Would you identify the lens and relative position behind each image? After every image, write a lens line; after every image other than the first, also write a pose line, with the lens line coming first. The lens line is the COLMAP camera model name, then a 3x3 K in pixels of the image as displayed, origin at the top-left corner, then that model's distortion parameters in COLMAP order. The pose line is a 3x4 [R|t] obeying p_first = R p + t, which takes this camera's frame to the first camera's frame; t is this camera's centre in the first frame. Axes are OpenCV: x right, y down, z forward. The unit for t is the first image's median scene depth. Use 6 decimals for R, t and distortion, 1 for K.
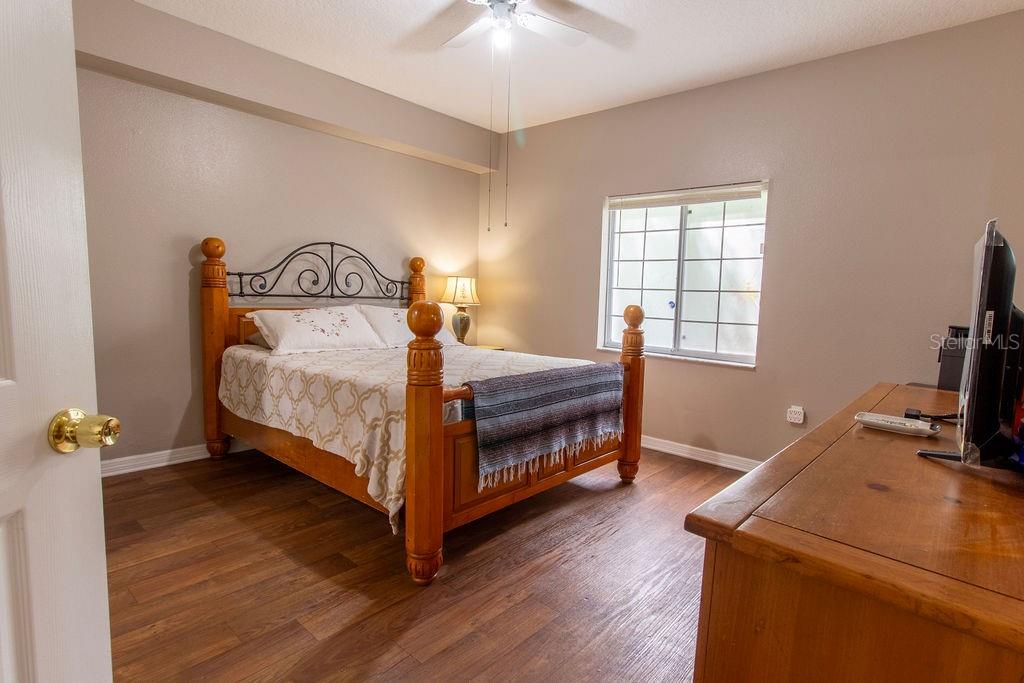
lens RADIAL K [[533.9, 0, 512.0], [0, 533.9, 341.5], [0, 0, 1]] dist [0.001502, 0.000195]
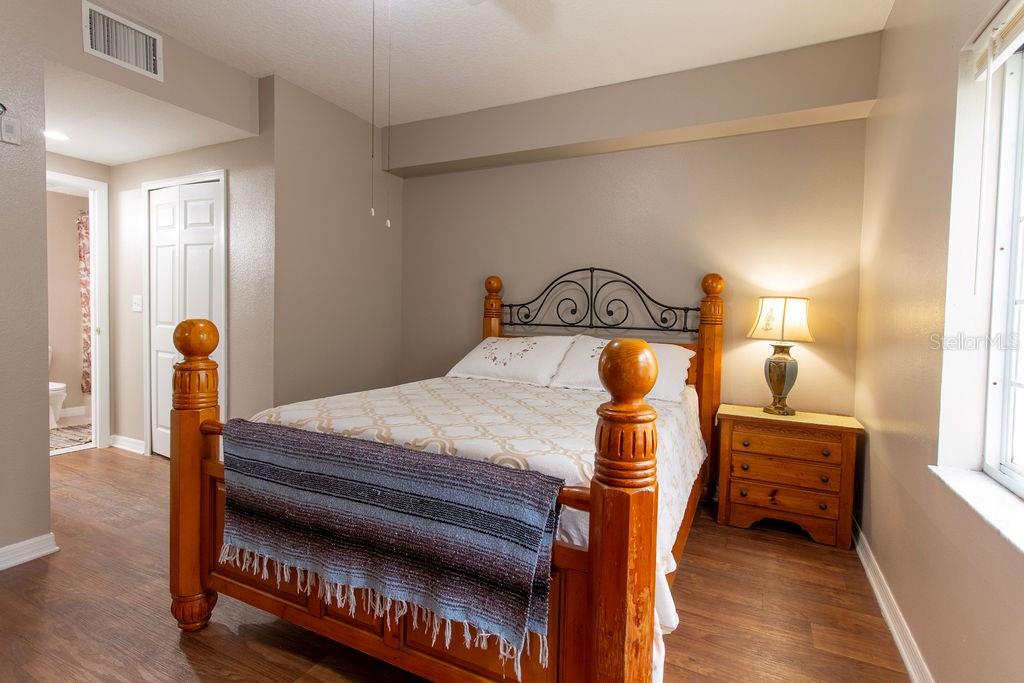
lens RADIAL K [[475.1, 0, 520.0], [0, 475.1, 328.8], [0, 0, 1]] dist [0.002763, 0.000504]
pose [[0.282411, 0.002912, -0.959289, 0.440705], [-0.099942, 0.994643, -0.026403, -0.050879], [0.954073, 0.103330, 0.281189, 0.712786]]
